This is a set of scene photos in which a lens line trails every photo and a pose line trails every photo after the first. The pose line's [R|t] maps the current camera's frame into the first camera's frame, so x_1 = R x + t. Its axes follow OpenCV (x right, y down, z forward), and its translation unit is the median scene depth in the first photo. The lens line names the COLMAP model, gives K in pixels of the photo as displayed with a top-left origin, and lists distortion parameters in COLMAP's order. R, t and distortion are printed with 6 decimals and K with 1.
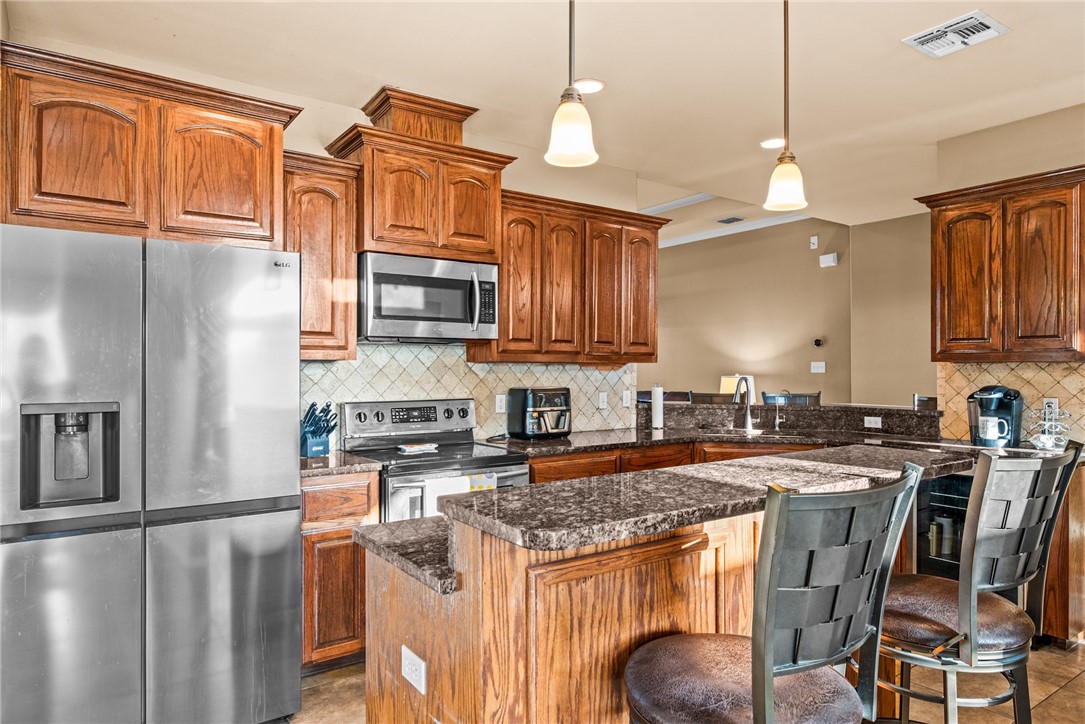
lens RADIAL K [[671.7, 0, 539.5], [0, 671.7, 366.3], [0, 0, 1]] dist [0.005316, -0.003735]
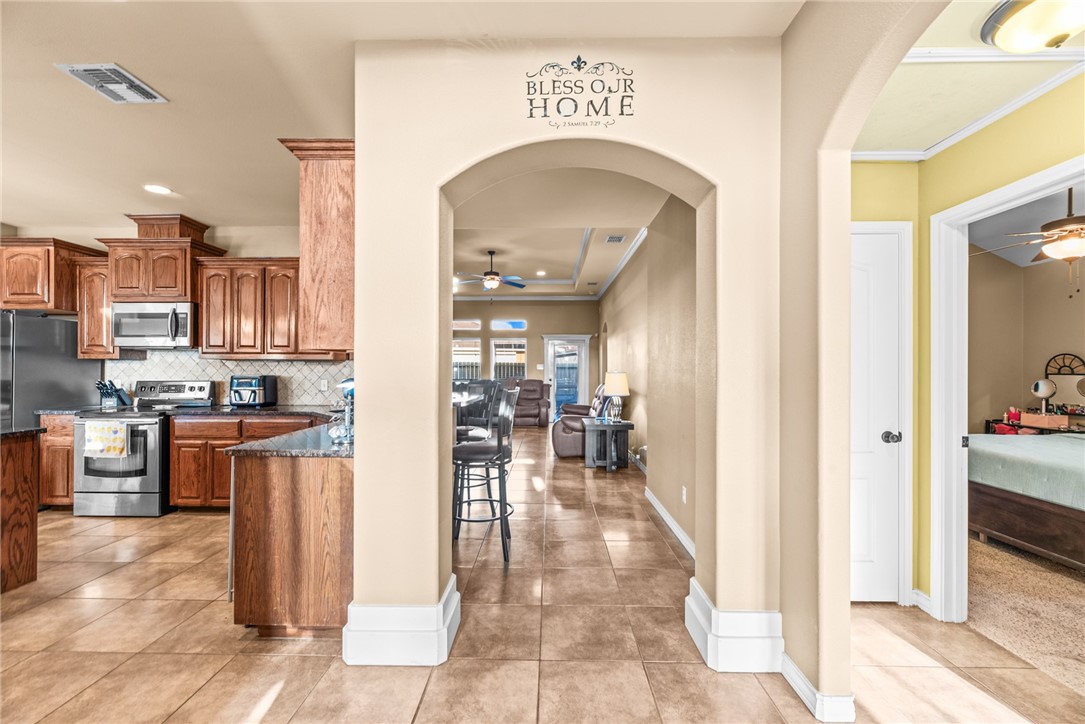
lens RADIAL K [[436.3, 0, 539.8], [0, 436.3, 369.1], [0, 0, 1]] dist [0.000306, 0.000051]
pose [[0.808357, 0.001962, -0.588689, 1.324296], [-0.000543, 0.999997, 0.002587, 0.015484], [0.588692, -0.001772, 0.808356, 0.632031]]
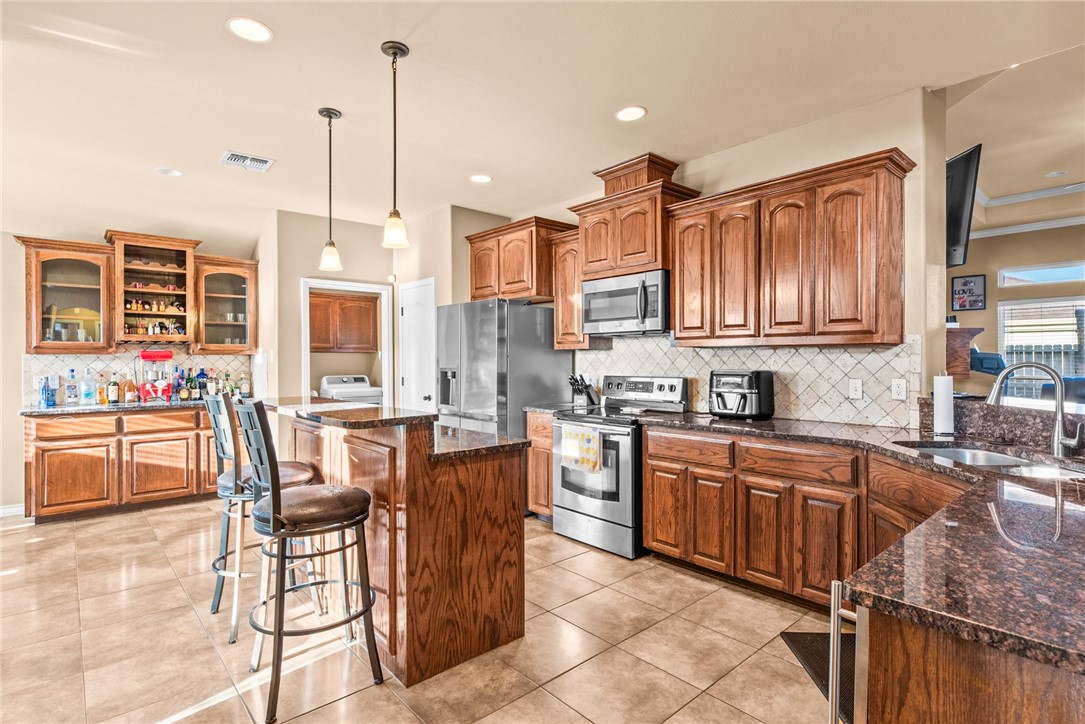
lens RADIAL K [[537.0, 0, 541.1], [0, 537.0, 359.8], [0, 0, 1]] dist [-0.000551, 0.001568]
pose [[0.112704, 0.002366, -0.993626, 0.908772], [0.009152, 0.999952, 0.003419, 0.010433], [0.993586, -0.009479, 0.112677, 0.672595]]
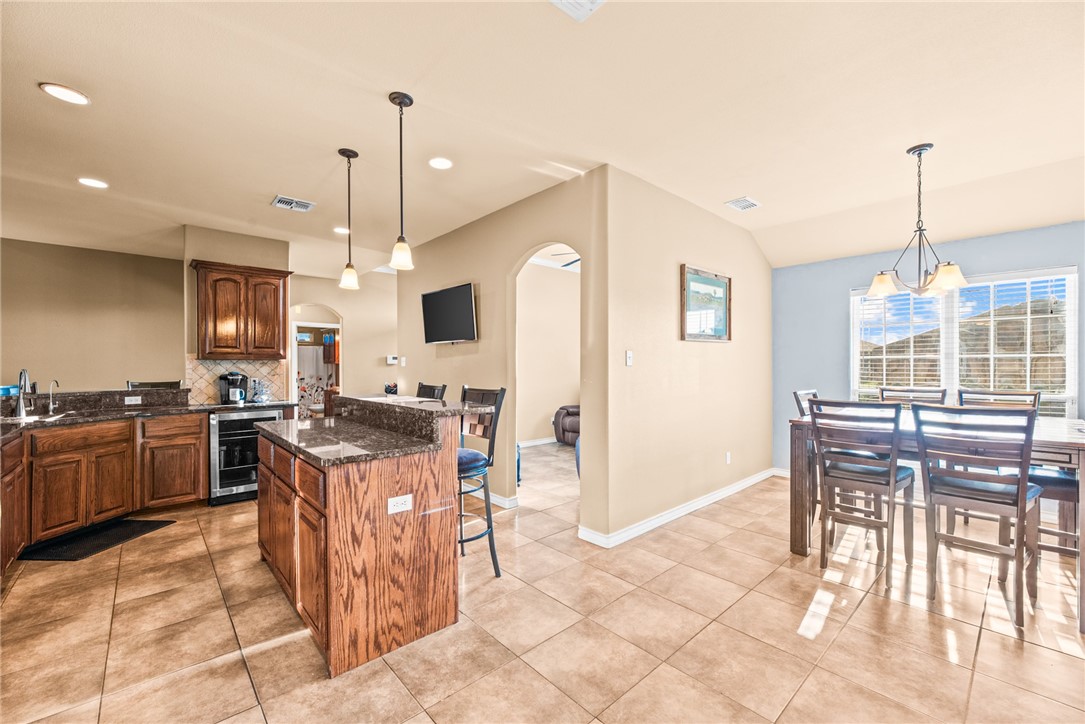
lens RADIAL K [[436.3, 0, 537.4], [0, 436.3, 366.6], [0, 0, 1]] dist [0.000306, 0.000051]
pose [[-0.118620, 0.000476, 0.992940, -0.647198], [0.001028, 0.999999, -0.000357, 0.015447], [-0.992939, 0.000979, -0.118621, 0.312181]]
